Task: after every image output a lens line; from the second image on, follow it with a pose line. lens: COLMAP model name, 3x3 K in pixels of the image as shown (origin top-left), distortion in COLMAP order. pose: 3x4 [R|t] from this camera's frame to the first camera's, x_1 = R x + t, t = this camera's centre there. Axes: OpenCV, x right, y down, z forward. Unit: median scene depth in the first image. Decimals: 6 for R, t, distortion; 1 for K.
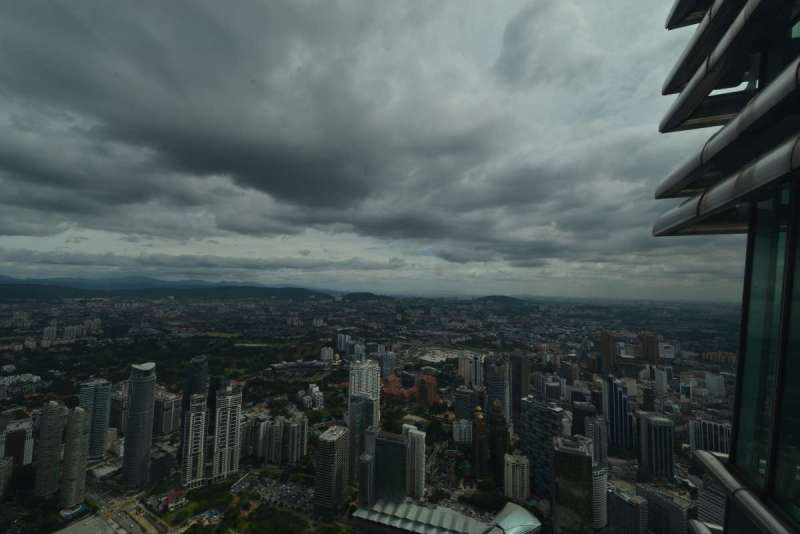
lens RADIAL K [[319.3, 0, 400.4], [0, 319.3, 264.9], [0, 0, 1]] dist [-0.002705, 0.000402]
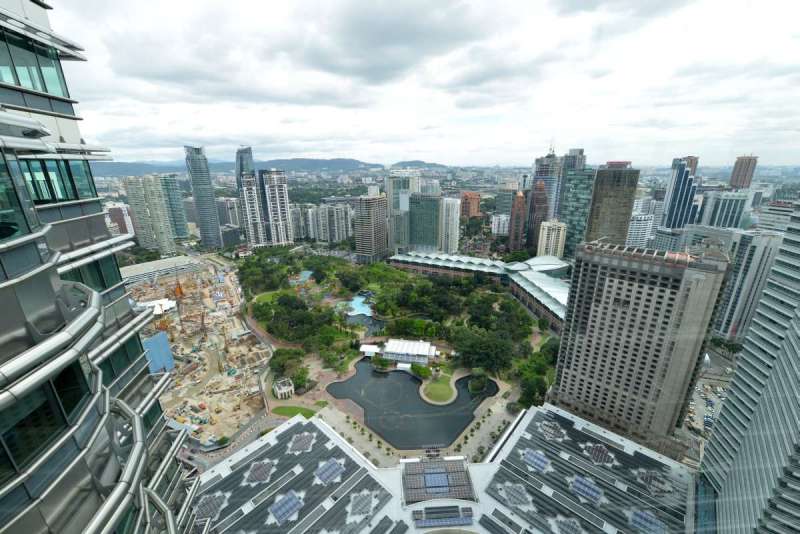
lens RADIAL K [[319.3, 0, 402.4], [0, 319.3, 268.7], [0, 0, 1]] dist [-0.002705, 0.000402]
pose [[0.988324, 0.019301, -0.151142, 0.050437], [0.037429, 0.930798, 0.363613, 0.336766], [0.147701, -0.365024, 0.919207, -0.025362]]
